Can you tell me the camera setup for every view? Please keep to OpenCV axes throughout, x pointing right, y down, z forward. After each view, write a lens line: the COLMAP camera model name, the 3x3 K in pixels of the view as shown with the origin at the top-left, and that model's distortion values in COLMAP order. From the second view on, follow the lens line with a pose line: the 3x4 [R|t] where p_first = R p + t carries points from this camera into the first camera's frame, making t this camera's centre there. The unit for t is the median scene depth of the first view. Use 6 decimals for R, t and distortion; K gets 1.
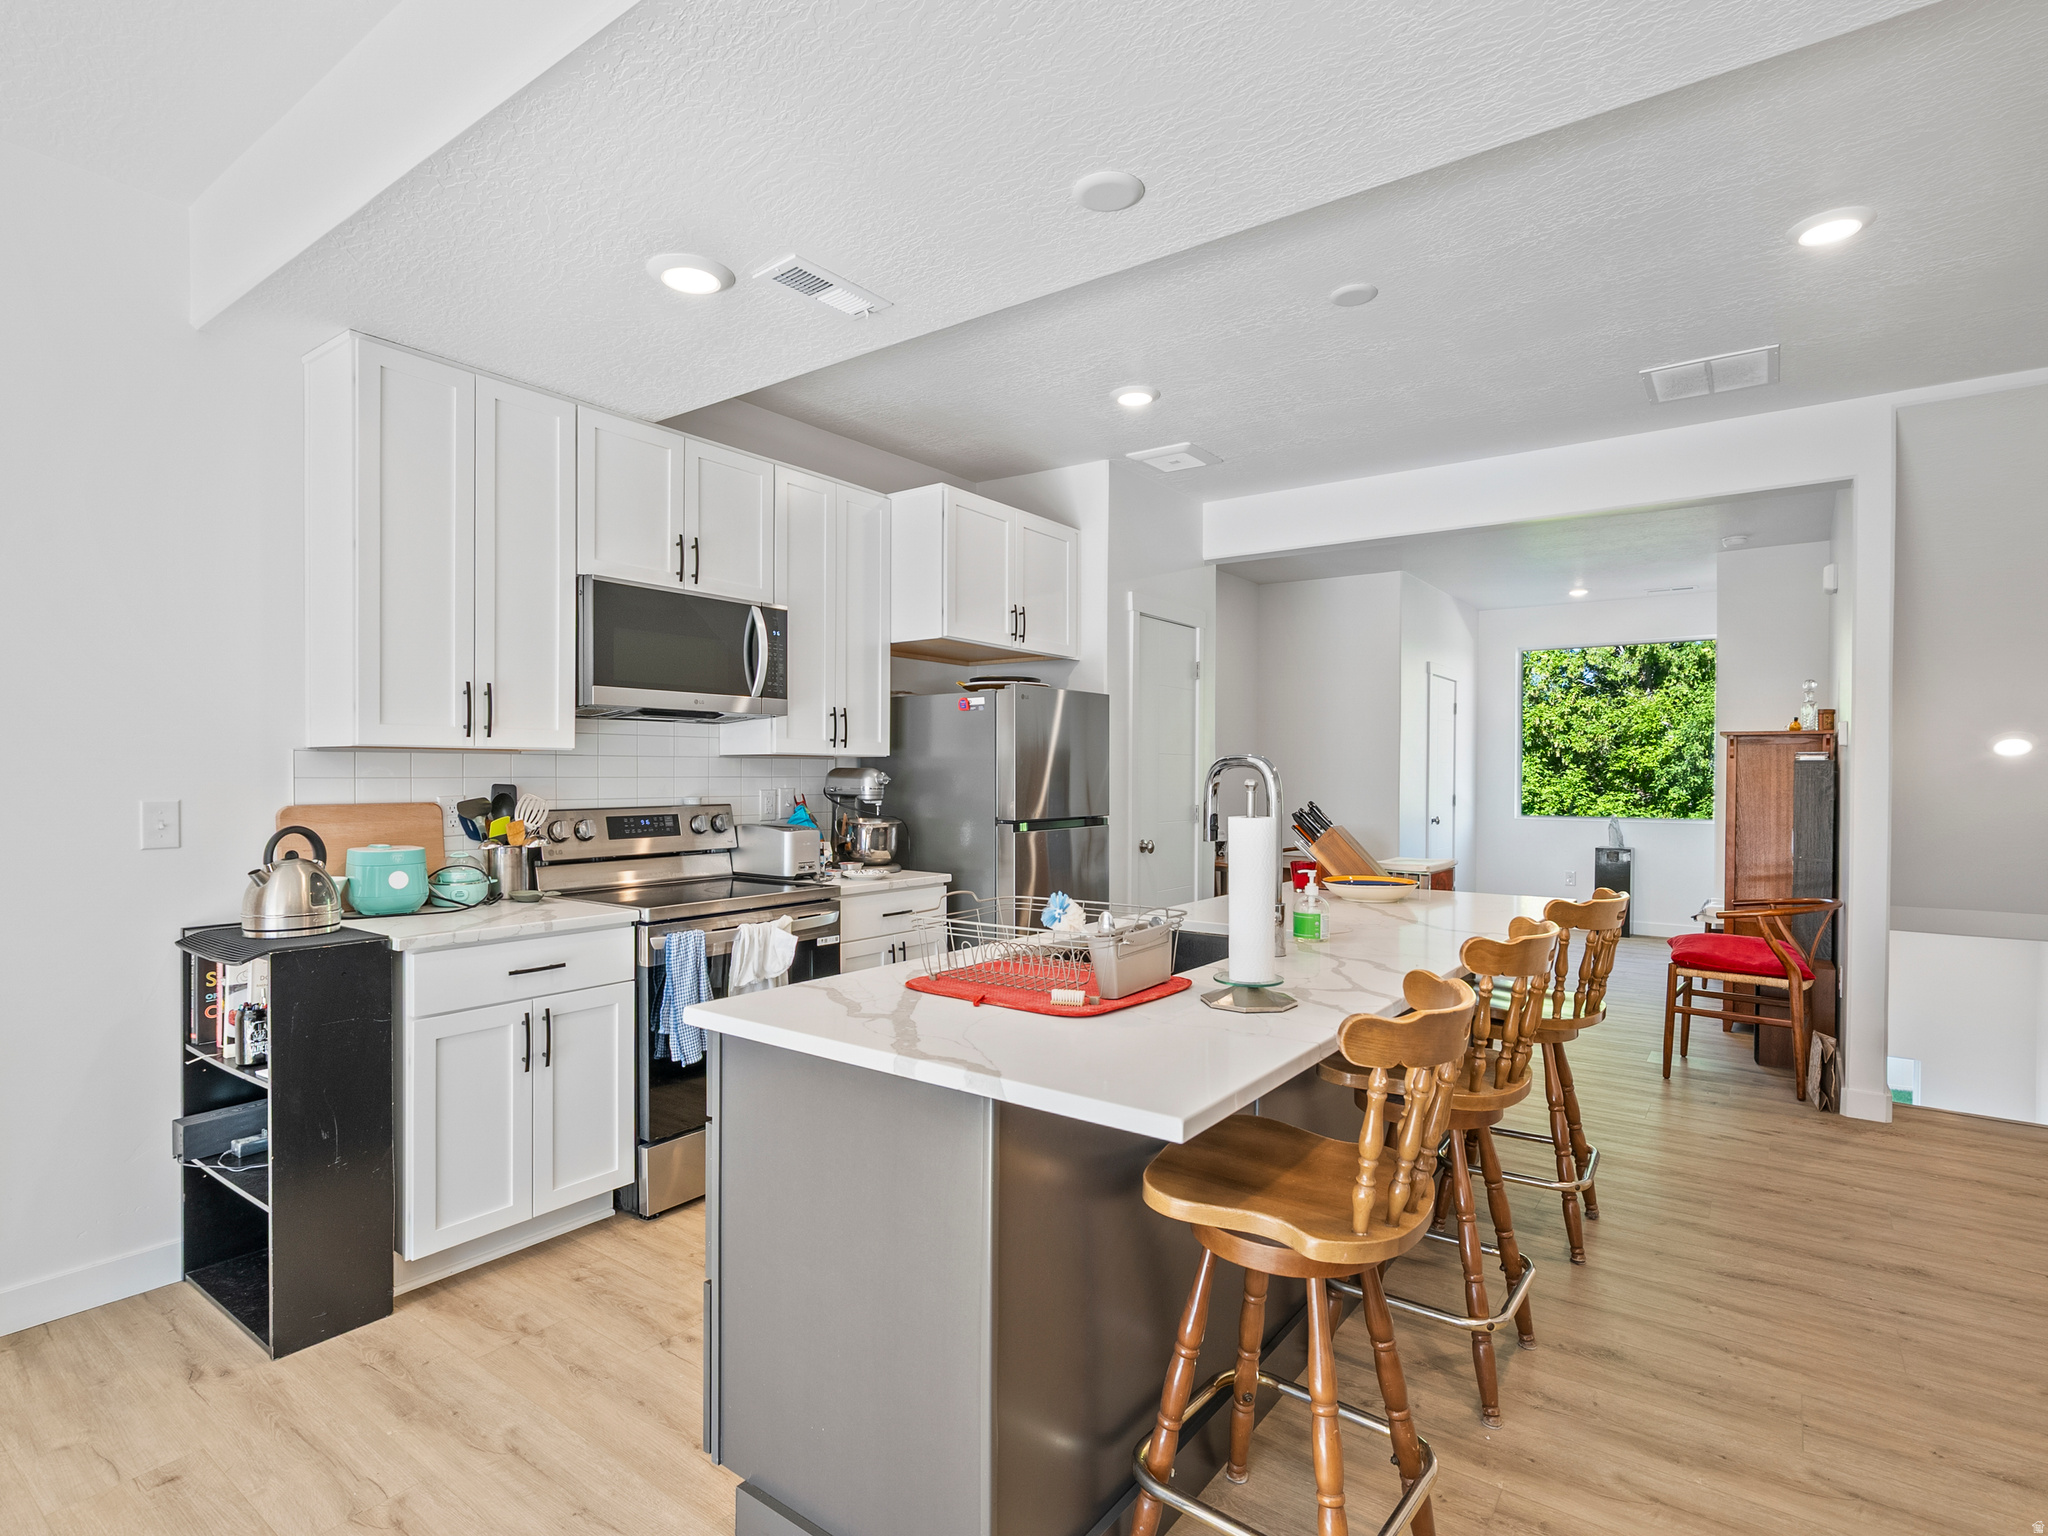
lens RADIAL K [[1039.5, 0, 1021.3], [0, 1039.5, 778.2], [0, 0, 1]] dist [-0.003945, 0.000669]
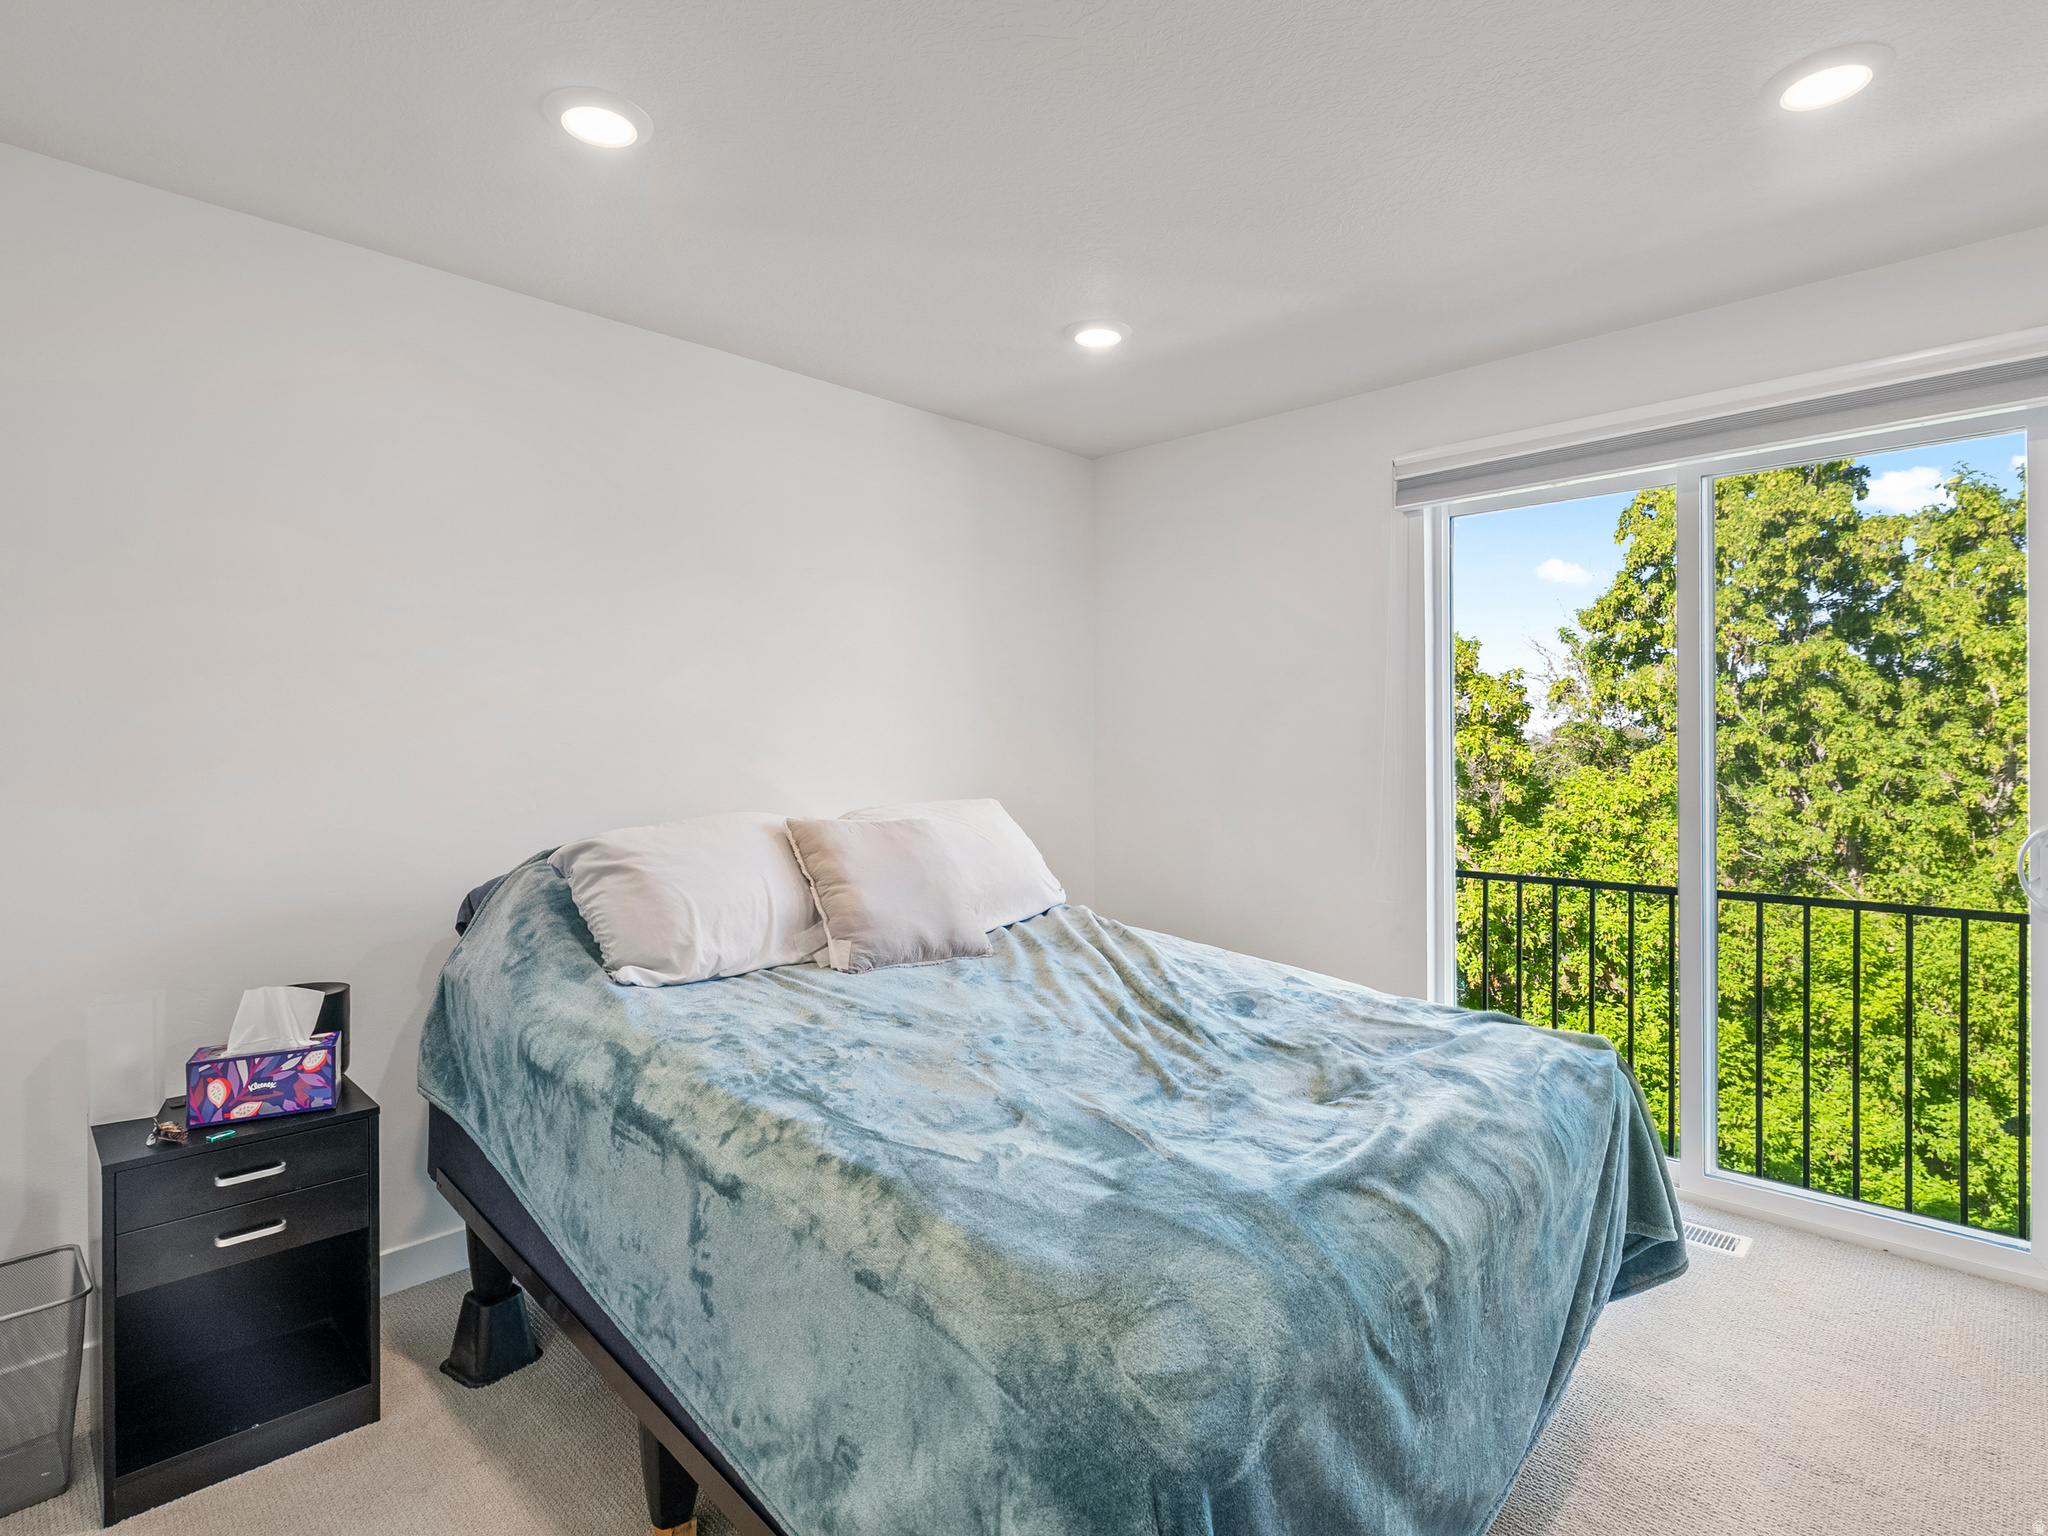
lens RADIAL K [[1021.2, 0, 1027.4], [0, 1021.2, 729.7], [0, 0, 1]] dist [-0.000972, -0.000192]
pose [[0.988908, -0.008095, -0.148311, 0.687964], [0.005660, 0.999842, -0.016834, -0.598199], [0.148424, 0.015808, 0.988797, 1.058009]]
